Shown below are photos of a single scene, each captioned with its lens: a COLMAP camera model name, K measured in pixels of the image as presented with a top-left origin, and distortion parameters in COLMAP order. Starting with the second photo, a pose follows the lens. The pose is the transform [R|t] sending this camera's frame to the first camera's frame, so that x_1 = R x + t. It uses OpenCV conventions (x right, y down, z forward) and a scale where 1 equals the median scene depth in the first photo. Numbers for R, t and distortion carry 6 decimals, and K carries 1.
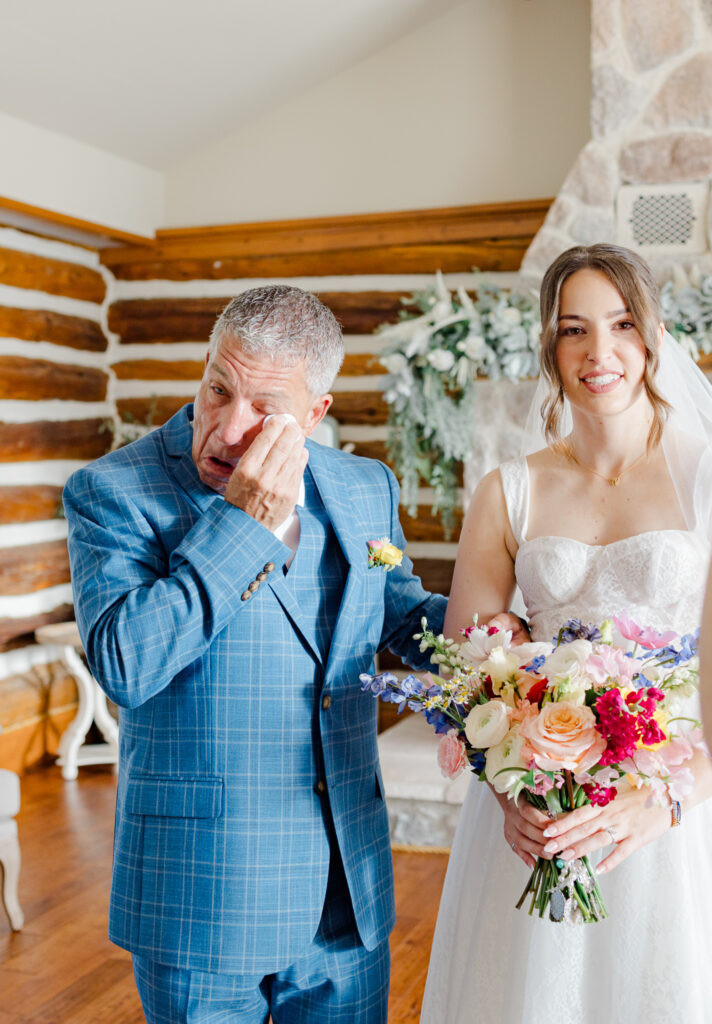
lens RADIAL K [[1357.4, 0, 321.9], [0, 1357.4, 443.3], [0, 0, 1]] dist [0.011015, -0.042752]
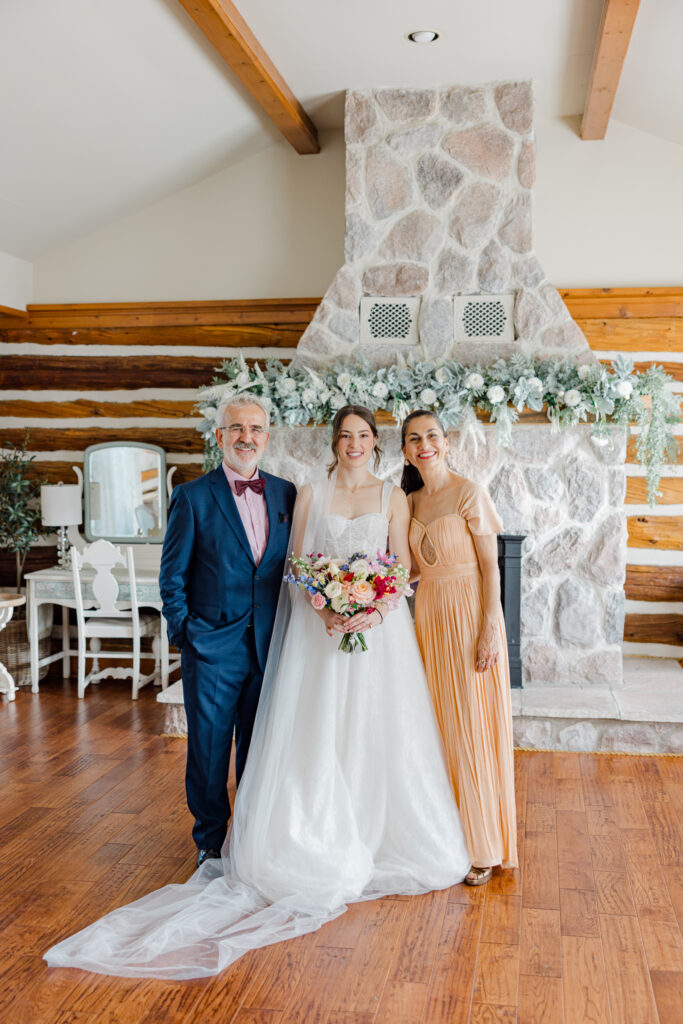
lens RADIAL K [[1074.9, 0, 341.5], [0, 1074.9, 512.0], [0, 0, 1]] dist [0.014187, -0.003263]
pose [[0.980078, 0.003232, 0.198587, -0.036651], [-0.013759, 0.998570, 0.051652, -0.014648], [-0.198136, -0.053355, 0.978721, -0.161316]]
